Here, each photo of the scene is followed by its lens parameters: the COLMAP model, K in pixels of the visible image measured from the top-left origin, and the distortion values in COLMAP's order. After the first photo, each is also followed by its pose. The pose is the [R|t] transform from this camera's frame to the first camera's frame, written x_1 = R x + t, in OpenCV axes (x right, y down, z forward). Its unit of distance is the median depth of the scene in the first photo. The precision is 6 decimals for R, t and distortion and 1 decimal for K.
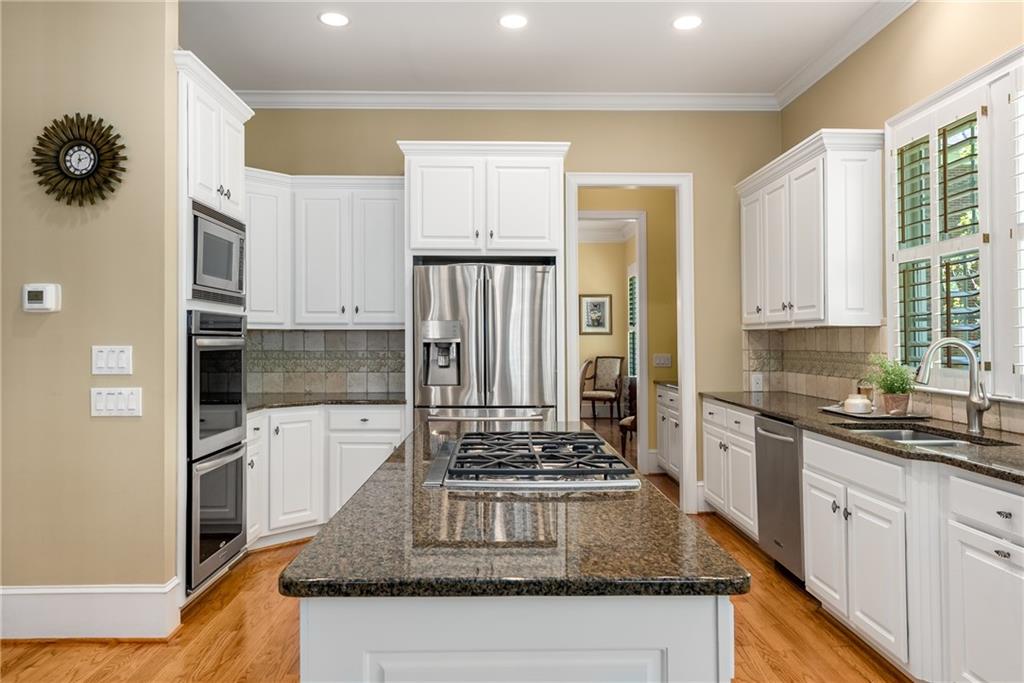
lens RADIAL K [[694.3, 0, 512.8], [0, 694.3, 338.3], [0, 0, 1]] dist [0.003477, -0.003657]
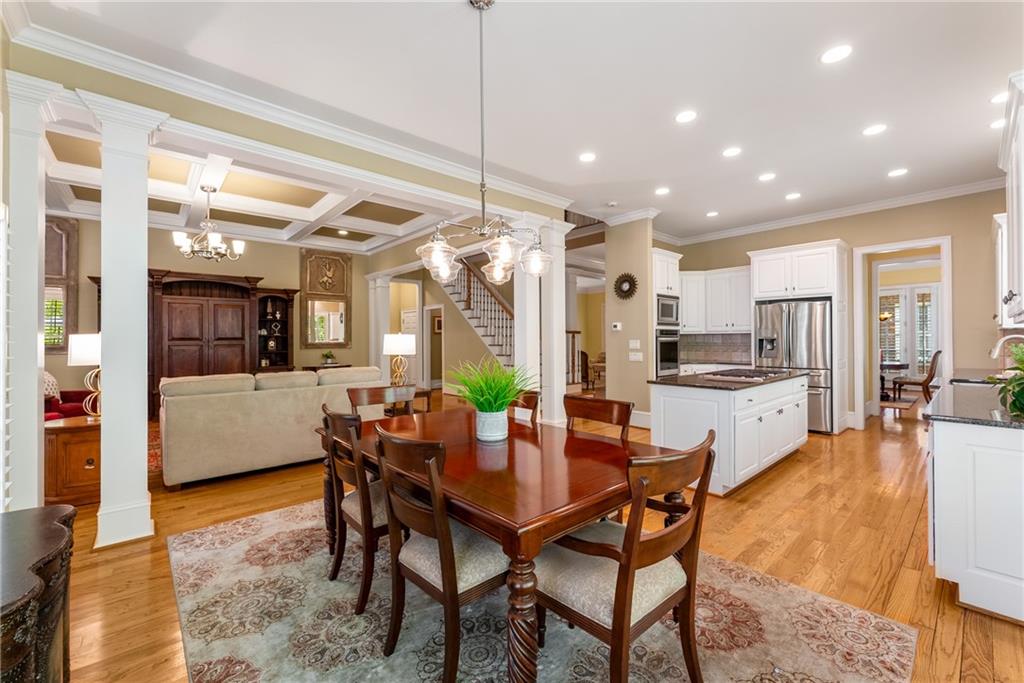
lens RADIAL K [[417.7, 0, 517.5], [0, 417.7, 334.5], [0, 0, 1]] dist [0.000965, -0.000561]
pose [[0.658291, -0.014466, -0.752625, 0.455101], [0.008059, 0.999893, -0.012170, 0.002387], [0.752721, 0.001946, 0.658337, -0.601872]]
